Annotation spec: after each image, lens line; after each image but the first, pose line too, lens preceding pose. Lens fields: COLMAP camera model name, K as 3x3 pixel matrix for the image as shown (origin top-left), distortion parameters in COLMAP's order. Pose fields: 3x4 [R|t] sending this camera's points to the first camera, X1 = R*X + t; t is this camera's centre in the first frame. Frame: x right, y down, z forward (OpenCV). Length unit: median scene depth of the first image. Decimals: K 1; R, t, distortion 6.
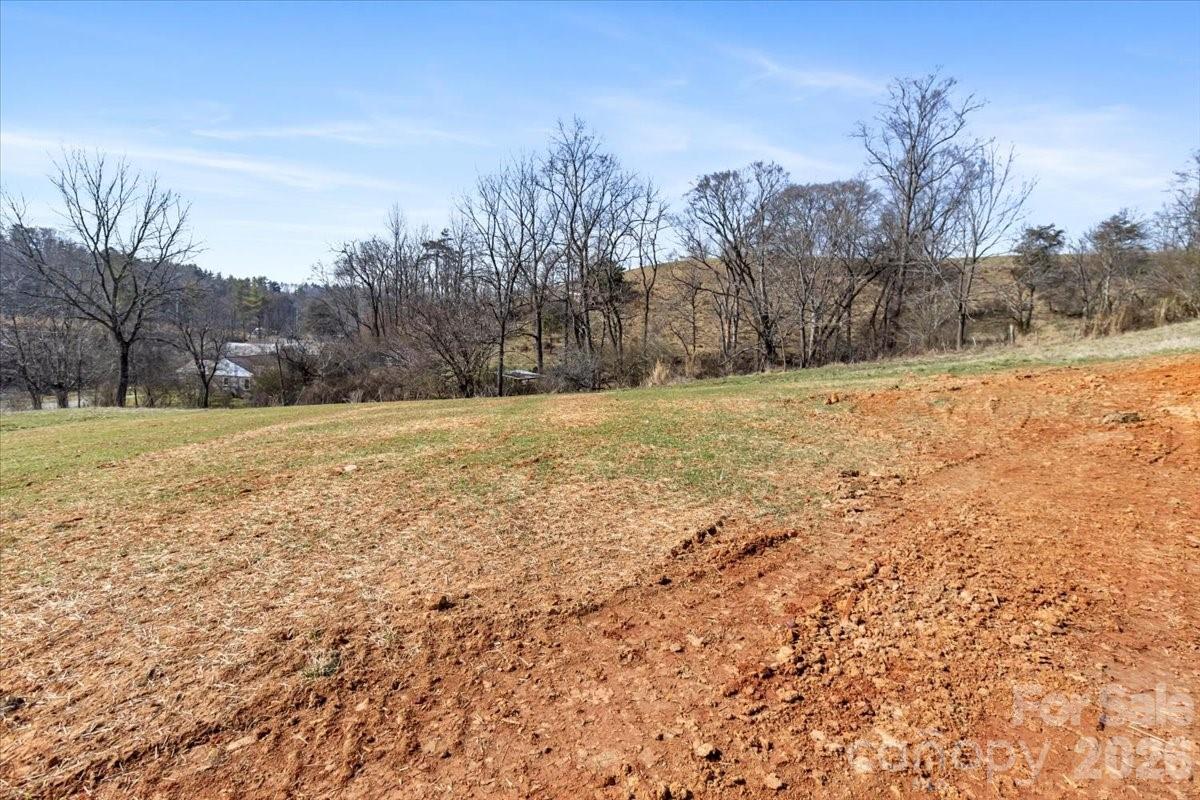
lens RADIAL K [[561.1, 0, 600.4], [0, 561.1, 370.1], [0, 0, 1]] dist [-0.000808, -0.000174]
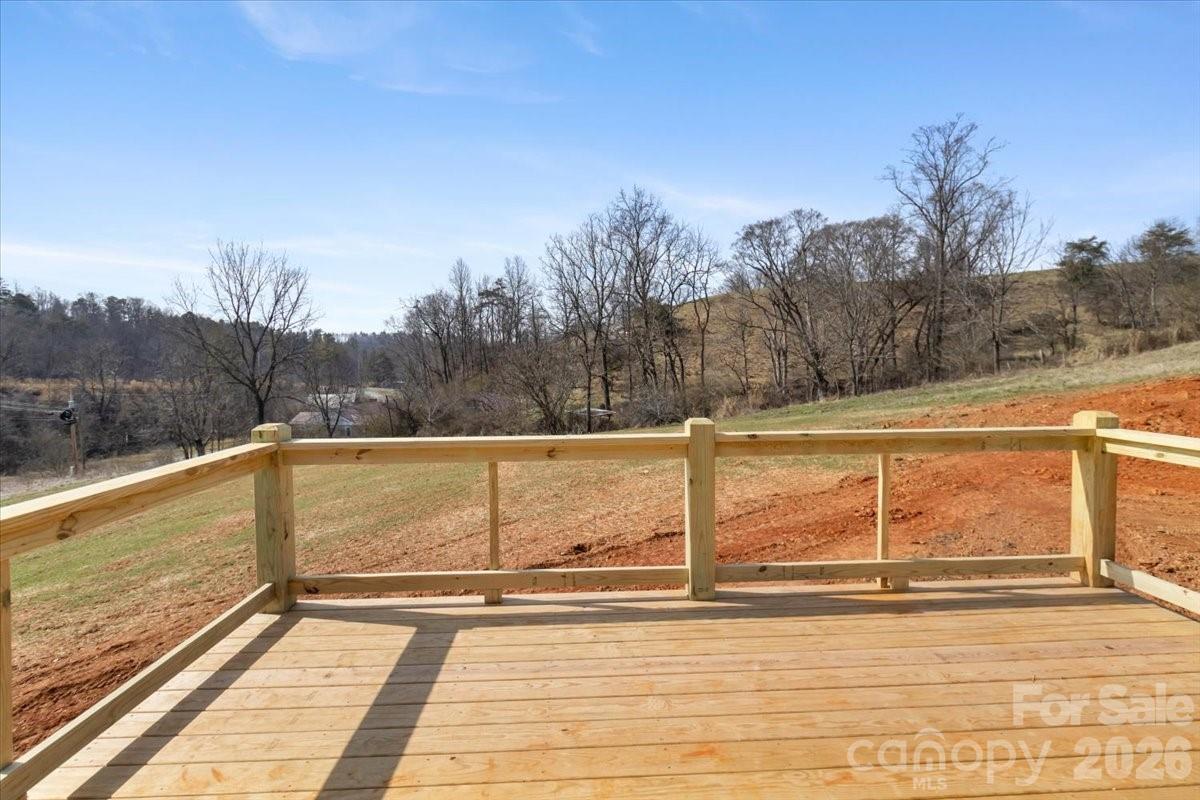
lens RADIAL K [[561.1, 0, 600.4], [0, 561.1, 370.1], [0, 0, 1]] dist [-0.000808, -0.000174]
pose [[0.996330, -0.052628, -0.067511, -0.047412], [0.048643, 0.997050, -0.059381, -0.008148], [0.070437, 0.055879, 0.995950, -0.110652]]
